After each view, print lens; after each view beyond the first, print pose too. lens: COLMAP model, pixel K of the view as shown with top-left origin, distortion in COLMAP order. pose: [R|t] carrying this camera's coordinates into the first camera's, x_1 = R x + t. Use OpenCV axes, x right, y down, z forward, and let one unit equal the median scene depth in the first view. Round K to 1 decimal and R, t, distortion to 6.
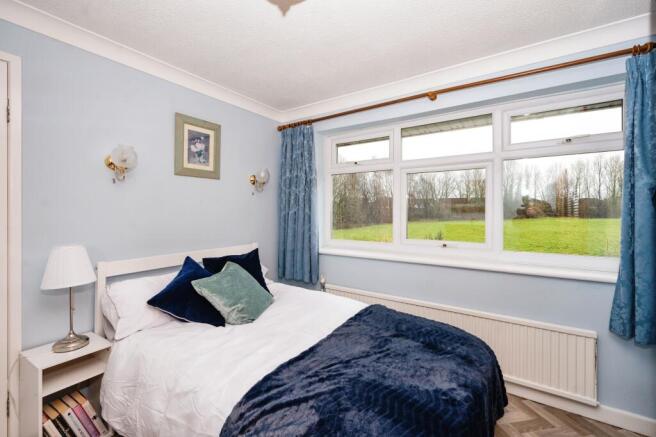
lens RADIAL K [[280.8, 0, 326.4], [0, 280.8, 217.9], [0, 0, 1]] dist [0.000731, 0.000485]
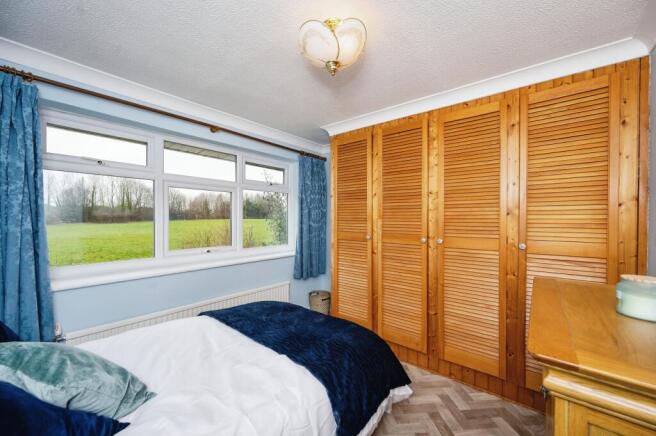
lens RADIAL K [[262.1, 0, 328.8], [0, 262.1, 218.6], [0, 0, 1]] dist [-0.000774, -0.000291]
pose [[0.076082, -0.003396, 0.997096, -0.668834], [0.022797, 0.999739, 0.001666, -0.033433], [-0.996841, 0.022604, 0.076140, 0.393835]]
